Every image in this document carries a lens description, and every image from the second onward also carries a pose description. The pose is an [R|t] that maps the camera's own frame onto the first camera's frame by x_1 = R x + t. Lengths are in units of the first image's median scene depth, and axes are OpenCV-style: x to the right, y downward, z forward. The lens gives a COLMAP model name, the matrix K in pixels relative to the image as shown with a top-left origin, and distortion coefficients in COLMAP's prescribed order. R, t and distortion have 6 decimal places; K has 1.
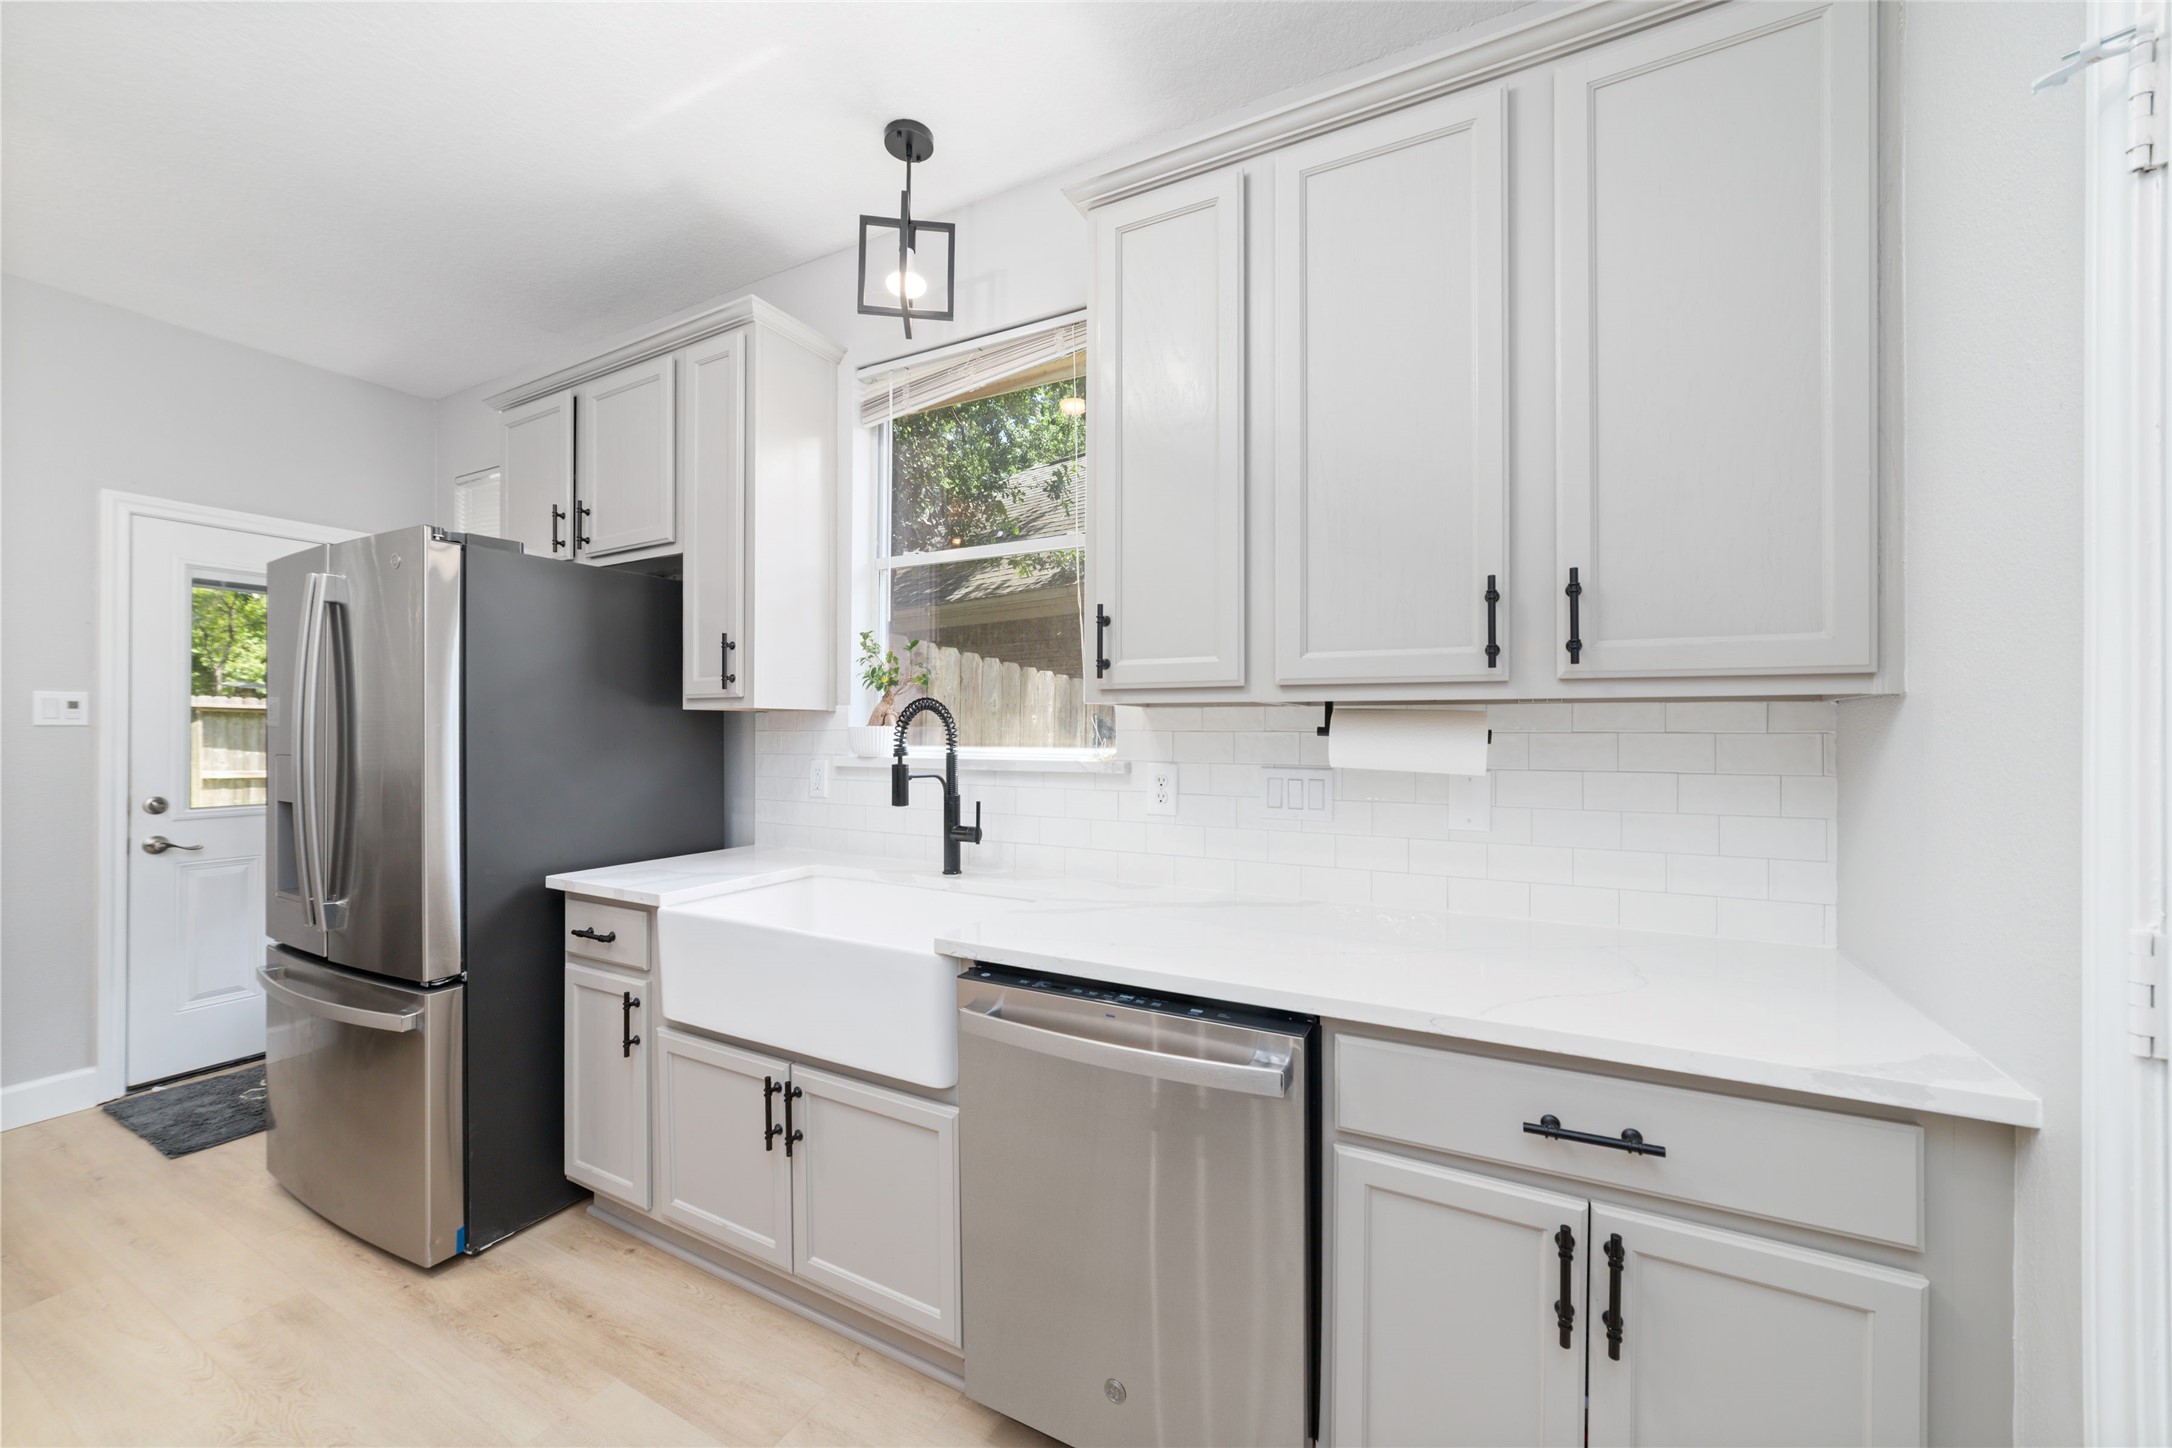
lens RADIAL K [[835.3, 0, 1082.4], [0, 835.3, 732.3], [0, 0, 1]] dist [-0.025813, 0.008449]
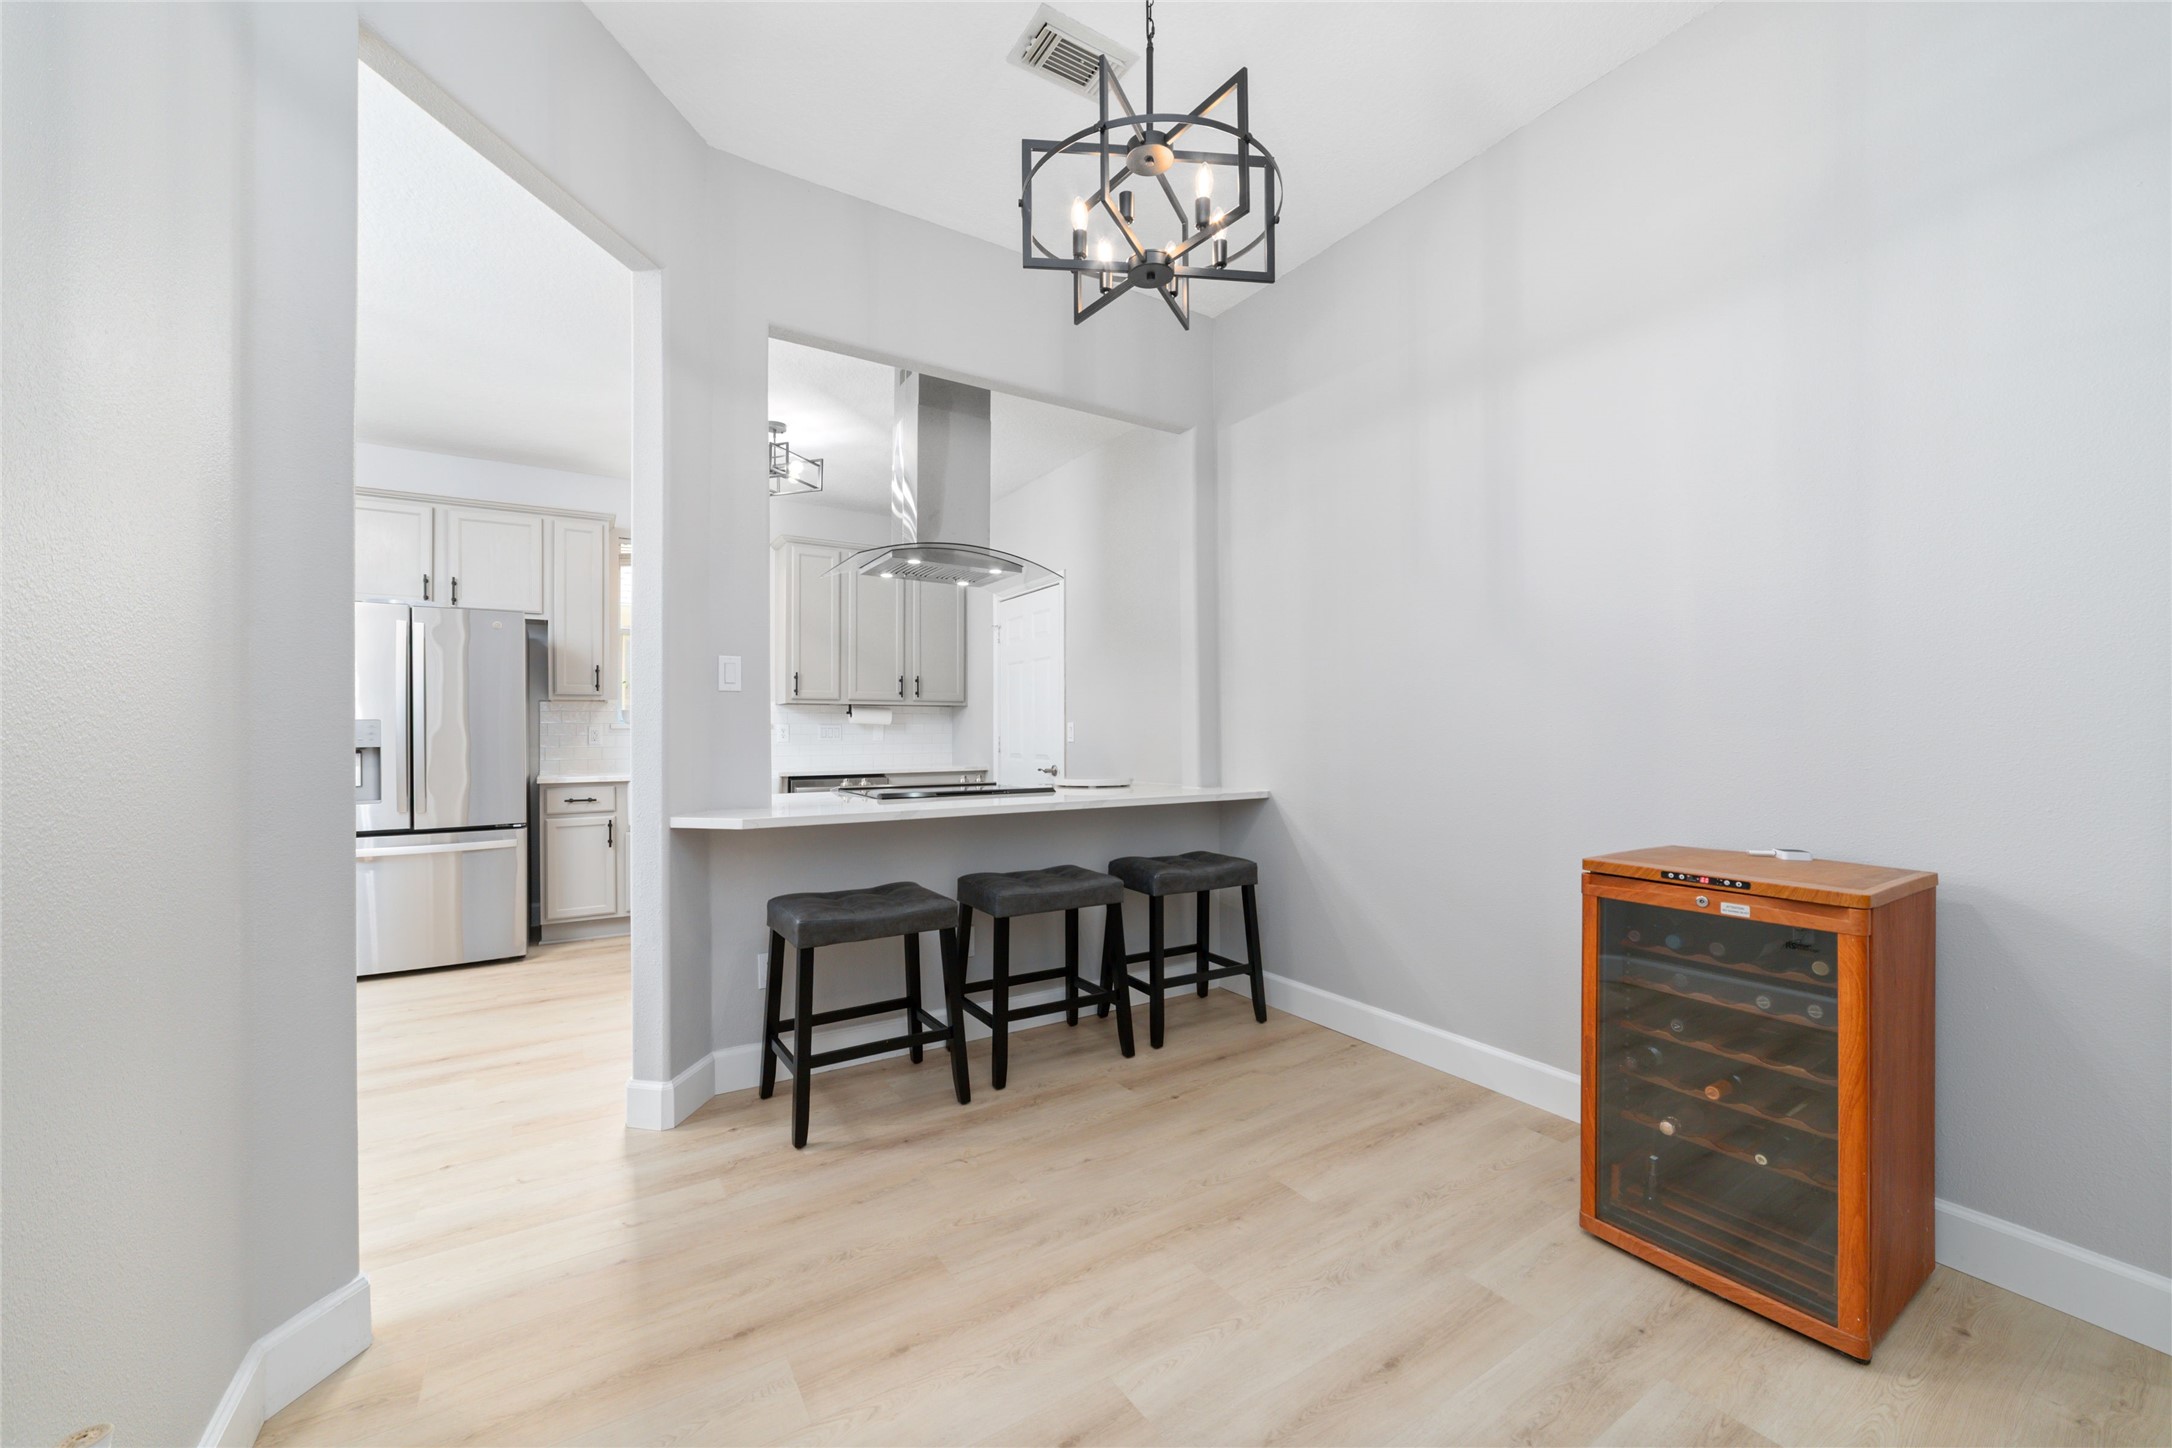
lens RADIAL K [[835.3, 0, 1082.4], [0, 835.3, 732.3], [0, 0, 1]] dist [-0.025813, 0.008449]
pose [[0.481848, -0.003881, 0.876246, -1.900745], [0.010422, 0.999945, -0.001303, 0.078878], [-0.876193, 0.009760, 0.481862, -1.271312]]
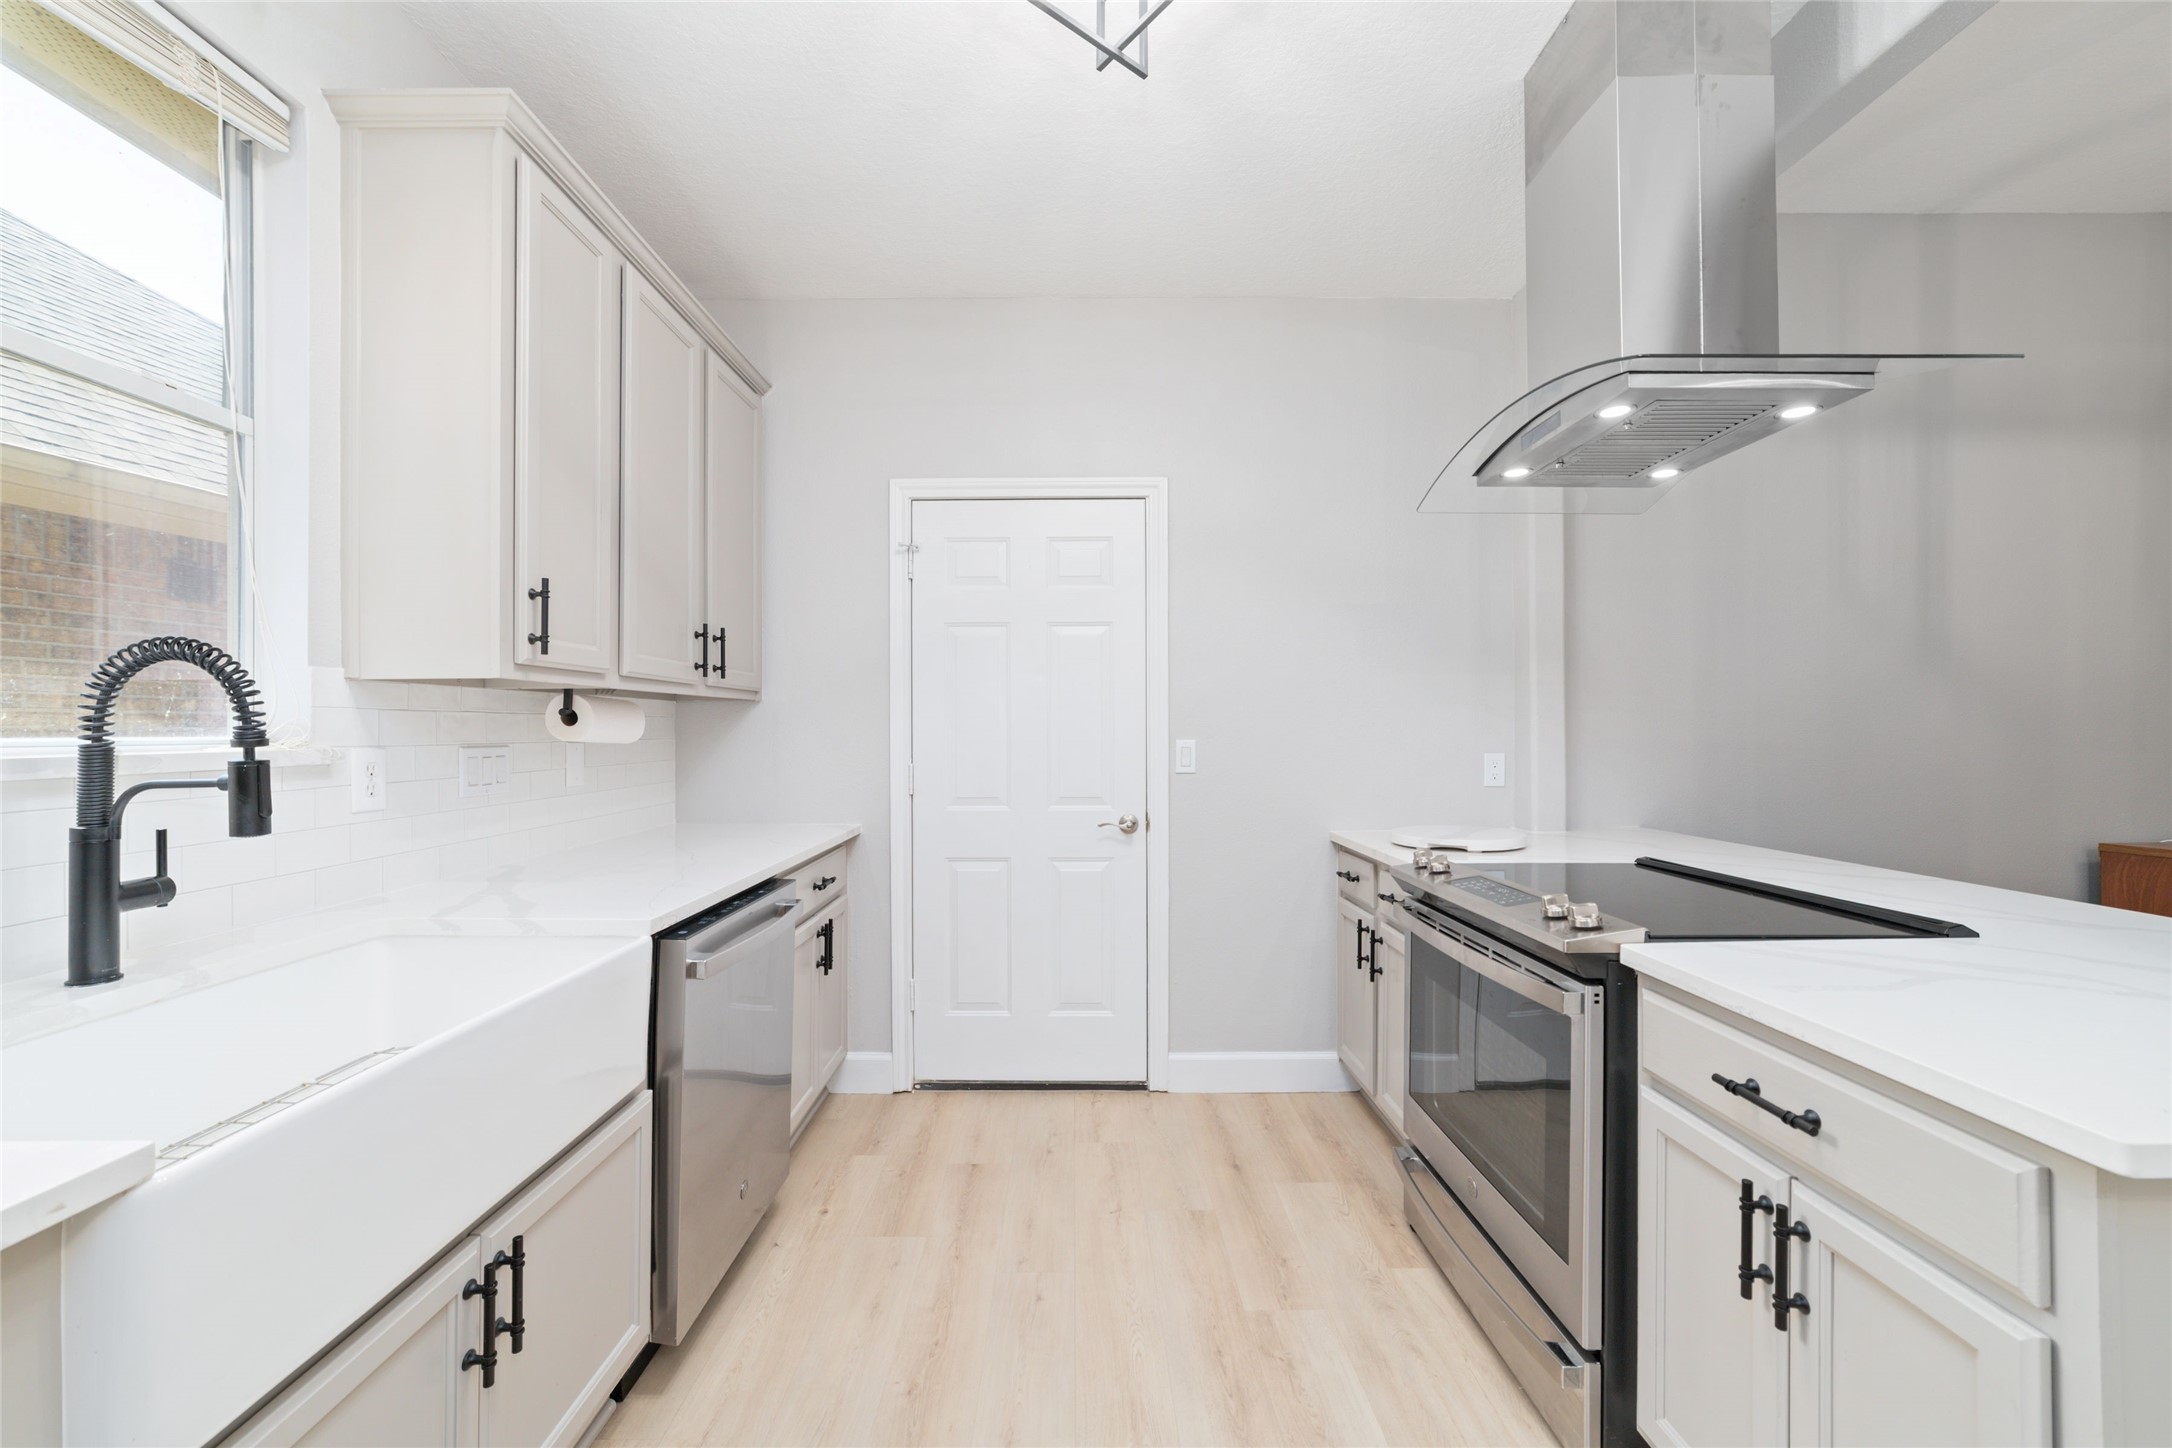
lens RADIAL K [[823.8, 0, 1076.7], [0, 823.8, 731.7], [0, 0, 1]] dist [-0.000107, 0.000124]
pose [[-0.487152, -0.005060, 0.873302, -0.962467], [0.006323, 0.999937, 0.009321, 0.017279], [-0.873294, 0.010062, -0.487089, 0.785204]]
